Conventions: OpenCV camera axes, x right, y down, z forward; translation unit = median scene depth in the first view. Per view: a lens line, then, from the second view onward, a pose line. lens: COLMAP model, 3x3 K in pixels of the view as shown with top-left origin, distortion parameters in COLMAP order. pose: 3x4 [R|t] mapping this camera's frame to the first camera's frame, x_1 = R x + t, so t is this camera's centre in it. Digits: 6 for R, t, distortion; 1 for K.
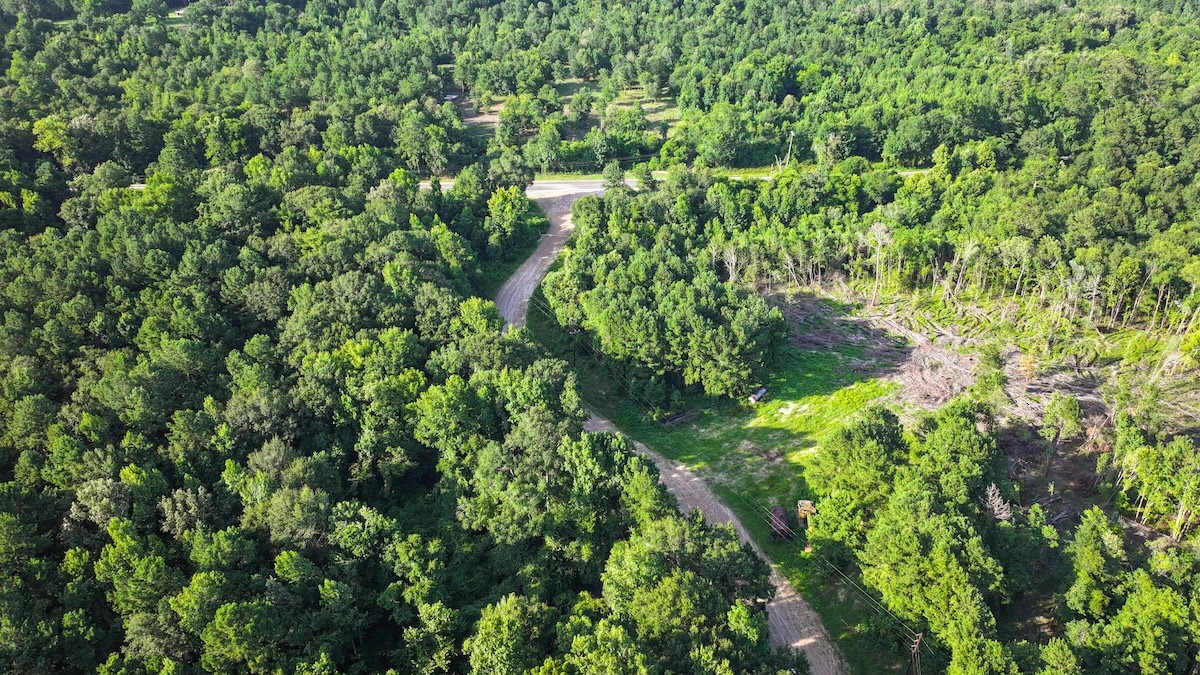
lens RADIAL K [[824.9, 0, 600.0], [0, 824.9, 337.5], [0, 0, 1]] dist [-0.000166, 0.003071]
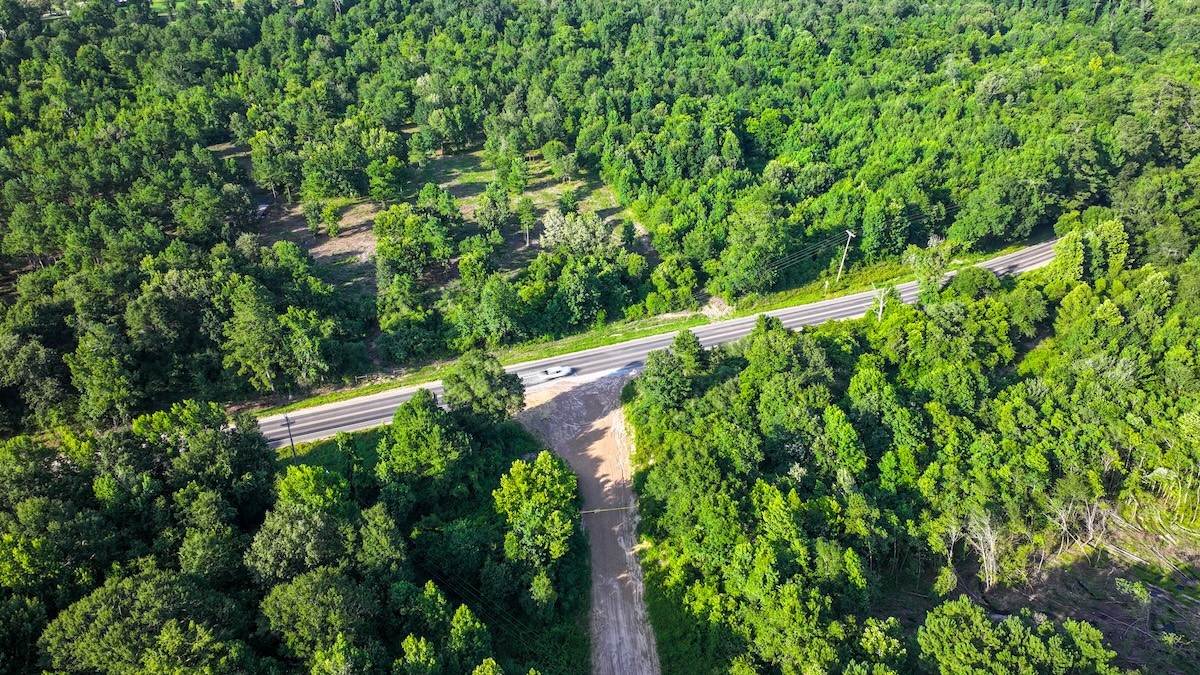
lens RADIAL K [[824.9, 0, 600.0], [0, 824.9, 337.5], [0, 0, 1]] dist [-0.000166, 0.003071]
pose [[0.942121, -0.167289, 0.290557, -0.142165], [0.165691, 0.985713, 0.030281, -0.181901], [-0.291471, 0.019614, 0.956379, 0.345798]]
